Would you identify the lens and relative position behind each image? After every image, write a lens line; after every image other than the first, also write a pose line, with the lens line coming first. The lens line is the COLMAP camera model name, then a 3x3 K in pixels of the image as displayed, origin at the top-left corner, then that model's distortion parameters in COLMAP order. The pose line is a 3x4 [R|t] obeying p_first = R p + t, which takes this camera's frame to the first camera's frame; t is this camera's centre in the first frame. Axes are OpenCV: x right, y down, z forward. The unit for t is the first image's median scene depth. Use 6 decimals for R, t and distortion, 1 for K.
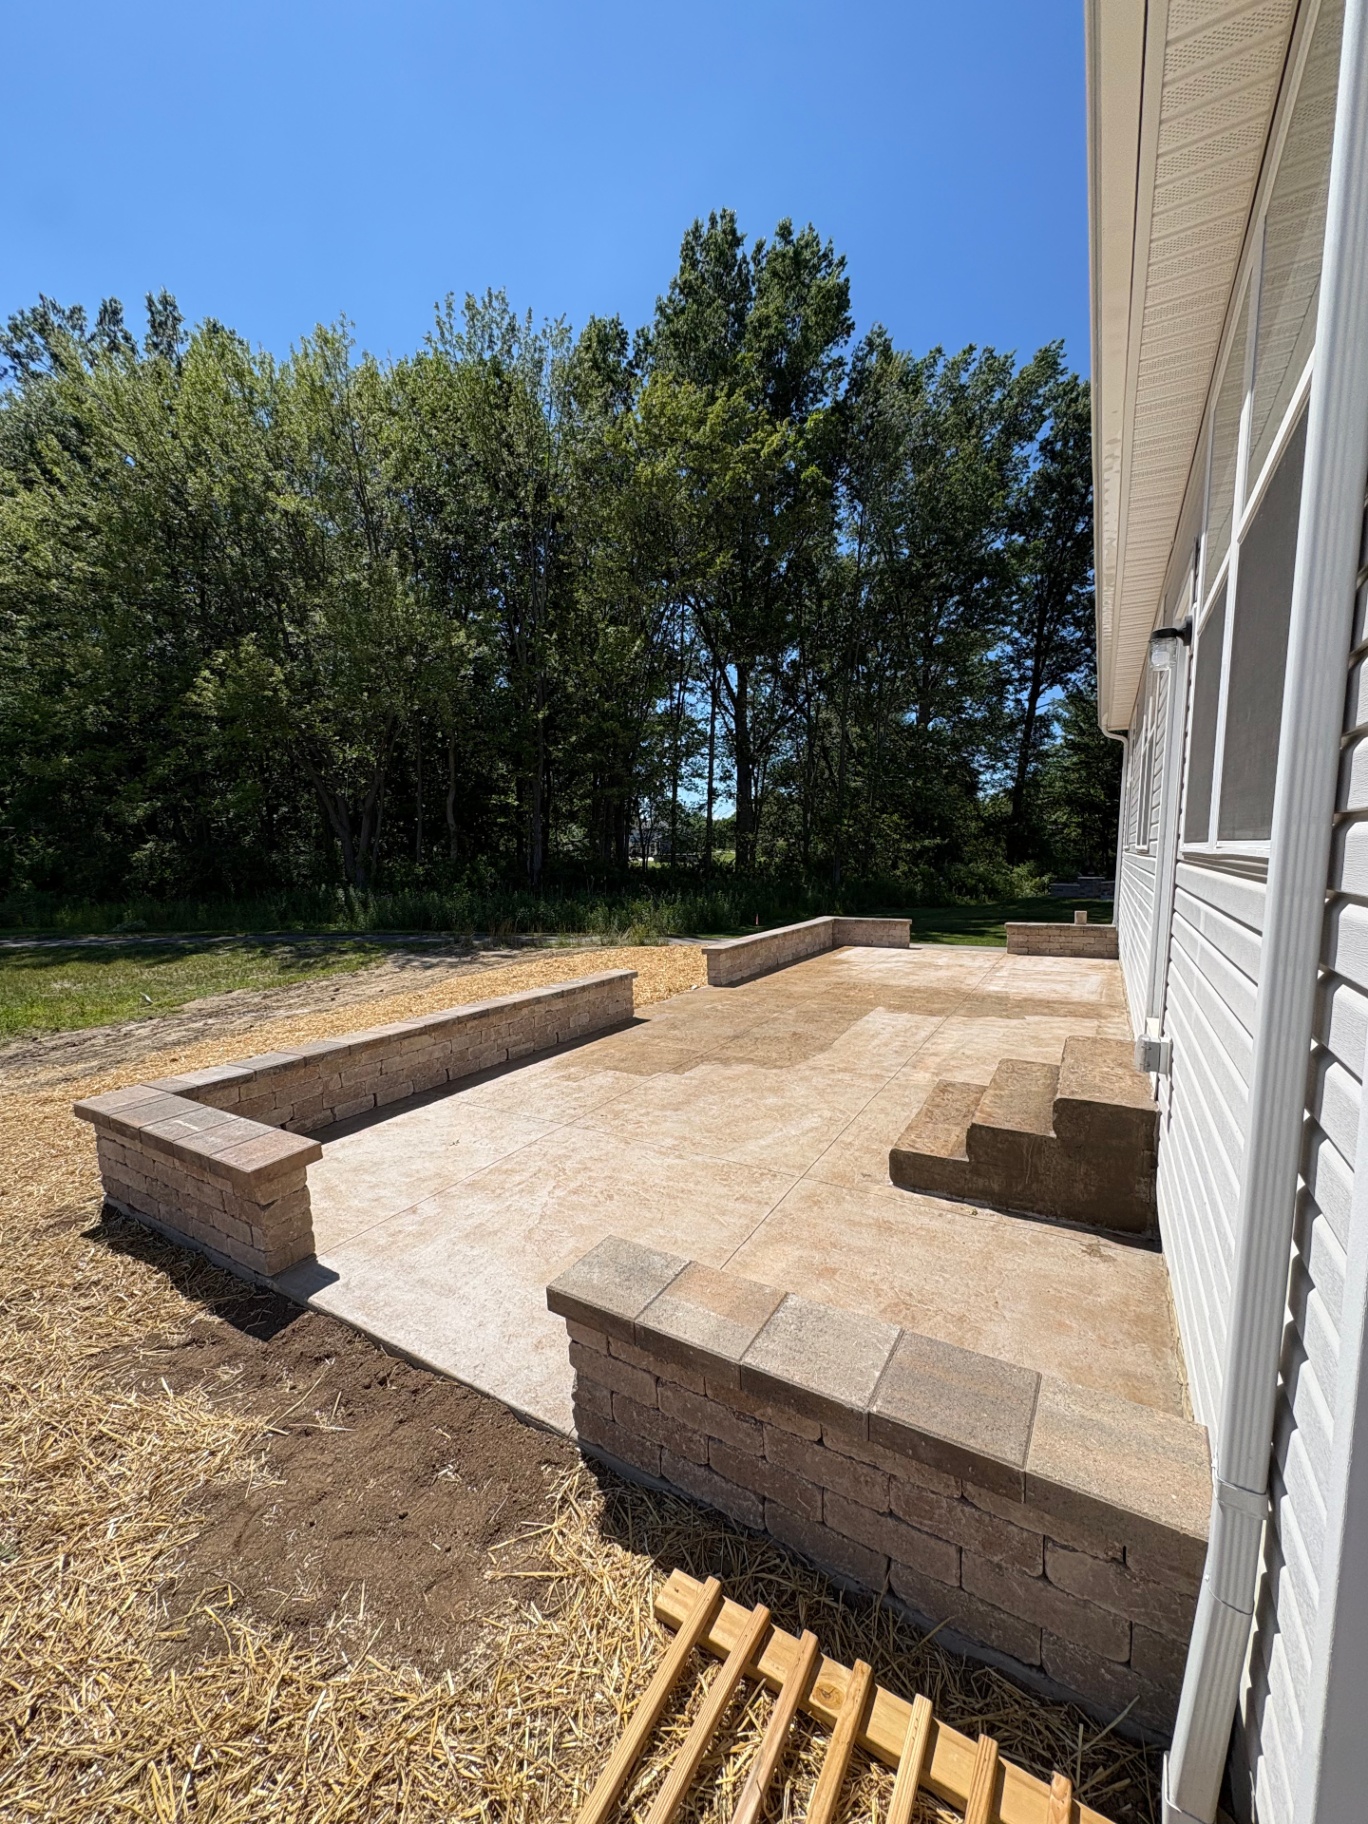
lens RADIAL K [[730.6, 0, 684.0], [0, 730.6, 912.0], [0, 0, 1]] dist [-0.009579, 0.004213]
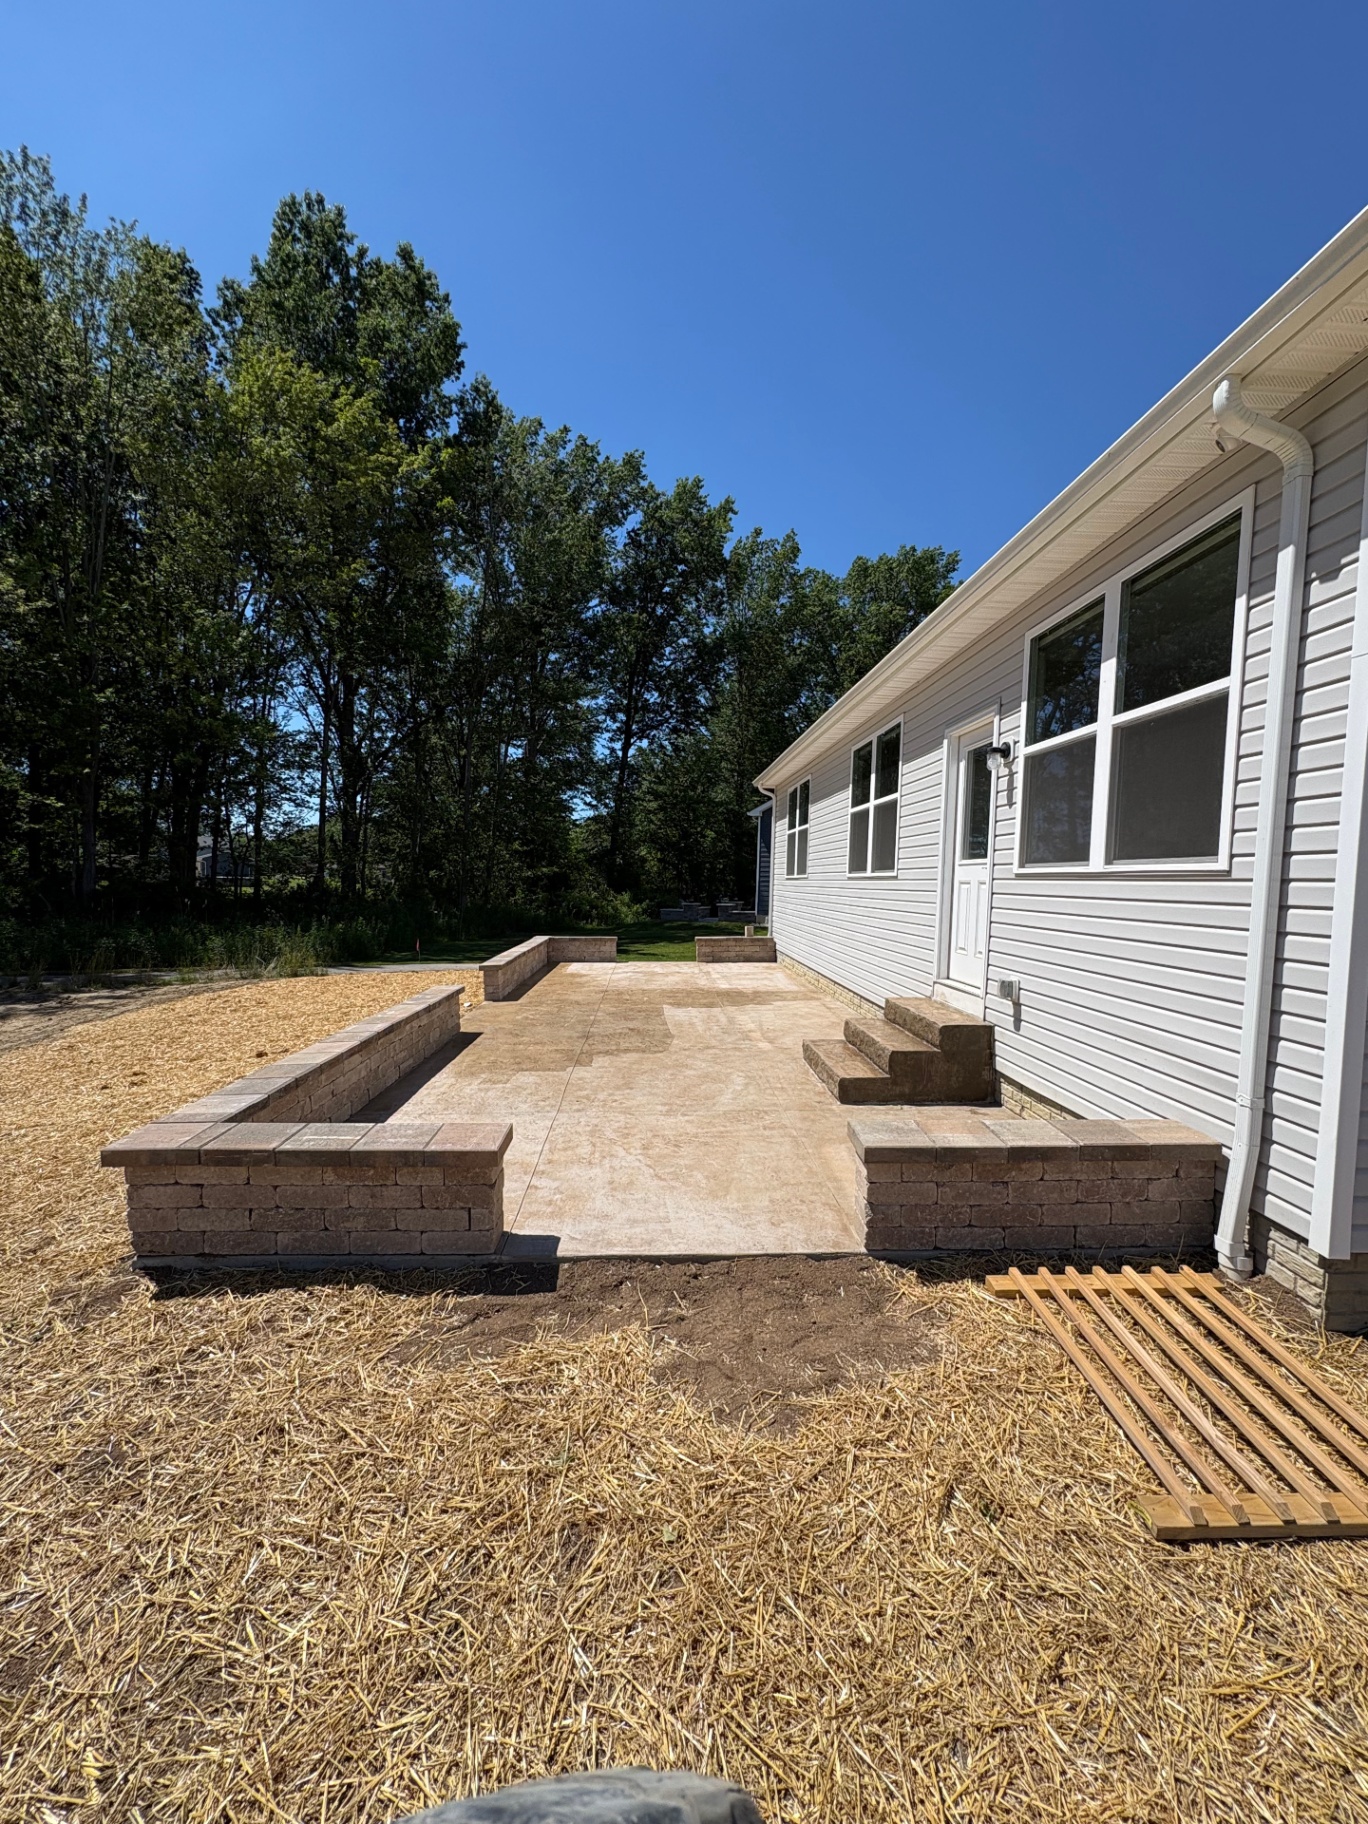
lens RADIAL K [[730.6, 0, 684.0], [0, 730.6, 912.0], [0, 0, 1]] dist [-0.009579, 0.004213]
pose [[0.842046, -0.002558, 0.539400, -0.202874], [0.023864, 0.999186, -0.032515, 0.010759], [-0.538878, 0.040252, 0.841422, -0.013293]]
